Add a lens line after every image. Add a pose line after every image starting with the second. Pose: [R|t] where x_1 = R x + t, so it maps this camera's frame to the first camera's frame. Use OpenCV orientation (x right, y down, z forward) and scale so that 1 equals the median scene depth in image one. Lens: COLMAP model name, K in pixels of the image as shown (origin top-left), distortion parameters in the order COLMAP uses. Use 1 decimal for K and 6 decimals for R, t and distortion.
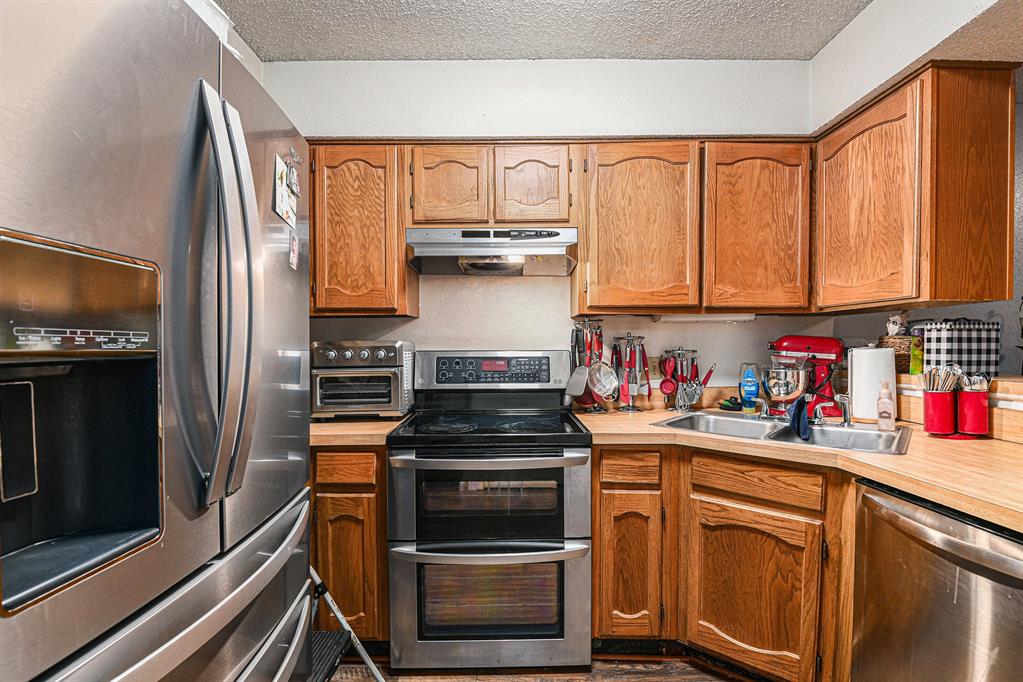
lens RADIAL K [[488.4, 0, 521.1], [0, 488.4, 352.9], [0, 0, 1]] dist [-0.017350, -0.012984]
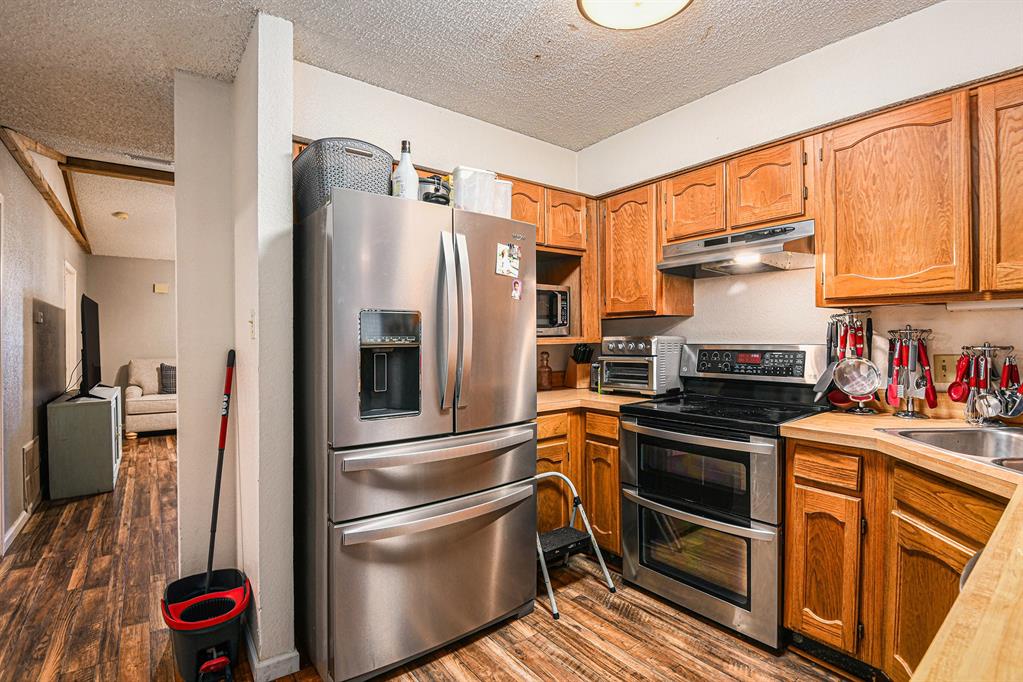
lens RADIAL K [[469.9, 0, 511.0], [0, 469.9, 336.4], [0, 0, 1]] dist [-0.029799, -0.004422]
pose [[0.611065, -0.003106, -0.791575, 0.530440], [-0.008818, 0.999904, -0.010731, -0.007755], [0.791532, 0.013537, 0.610978, -0.053102]]
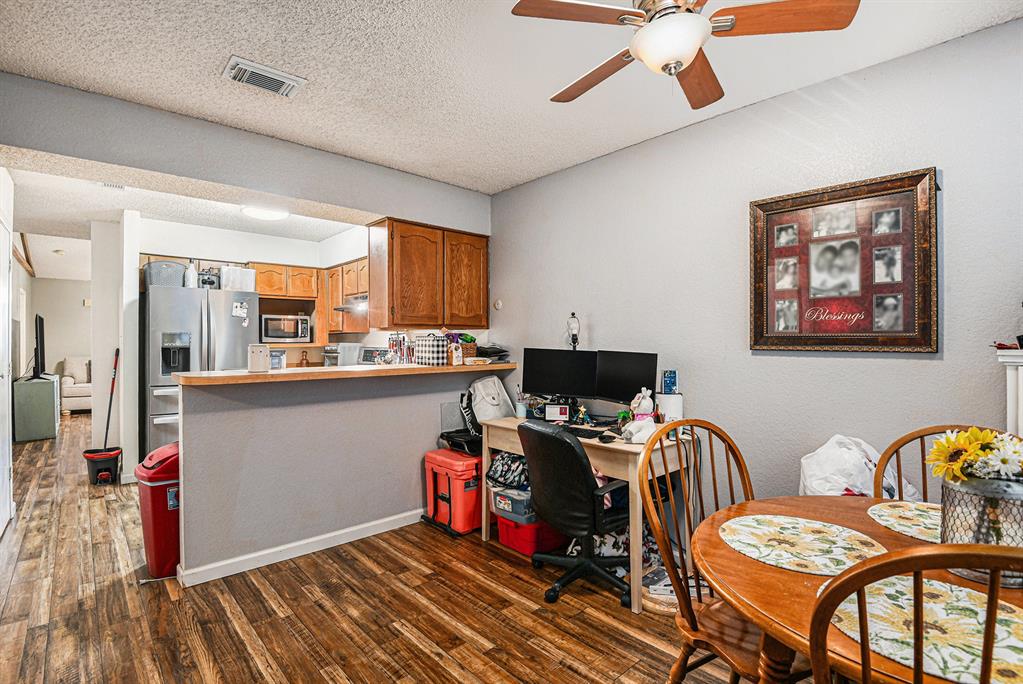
lens RADIAL K [[488.4, 0, 500.5], [0, 488.4, 335.9], [0, 0, 1]] dist [-0.017350, -0.012984]
pose [[0.654898, -0.007118, -0.755683, 2.501190], [-0.011916, 0.999734, -0.019744, -0.022292], [0.755623, 0.021936, 0.654639, -0.042479]]
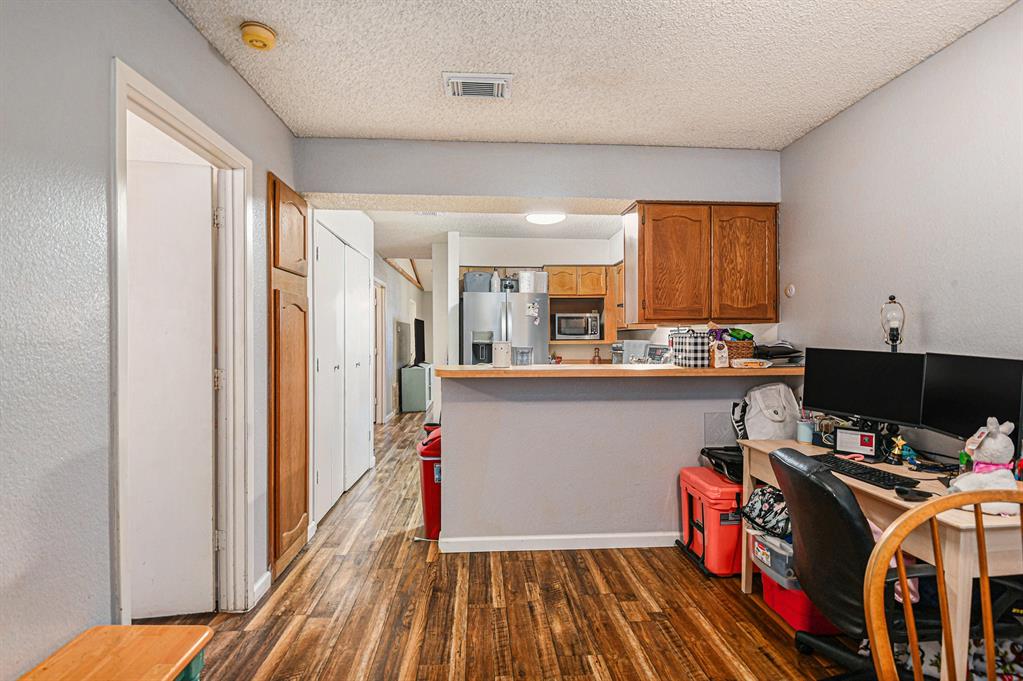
lens RADIAL K [[488.4, 0, 496.1], [0, 488.4, 338.1], [0, 0, 1]] dist [-0.017350, -0.012984]
pose [[0.035063, 0.000934, -0.999385, 2.473044], [-0.014808, 0.999890, 0.000415, -0.027802], [0.999275, 0.014784, 0.035073, 0.288867]]
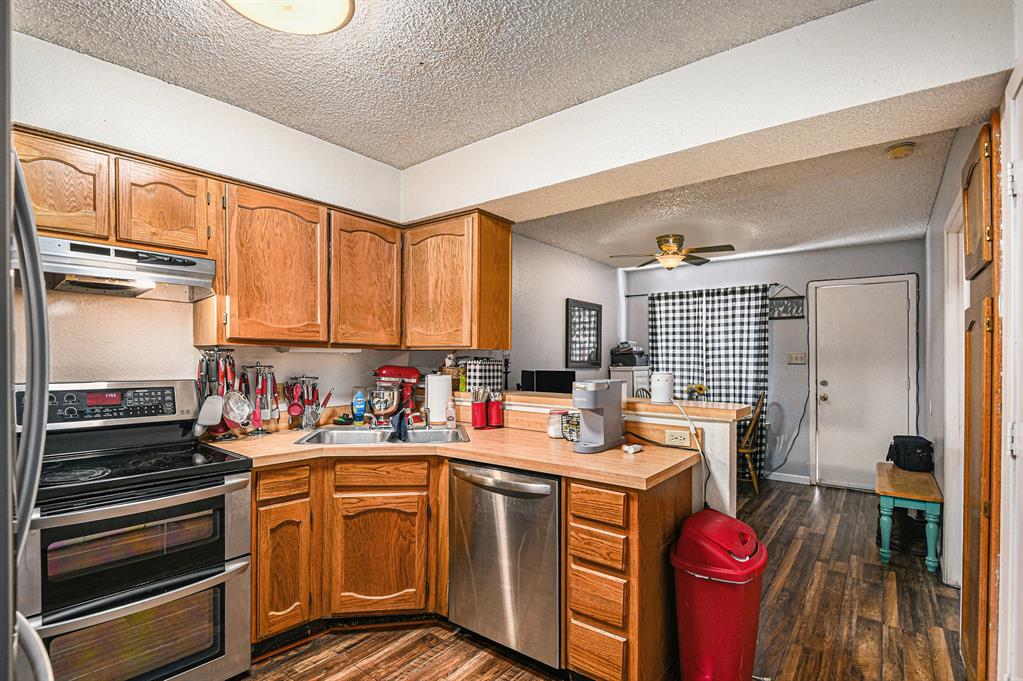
lens RADIAL K [[488.4, 0, 509.3], [0, 488.4, 349.0], [0, 0, 1]] dist [-0.017350, -0.012984]
pose [[0.619356, 0.022485, 0.784788, -0.331778], [0.003171, 0.999510, -0.031139, -0.041036], [-0.785104, 0.021774, 0.618981, -0.129071]]
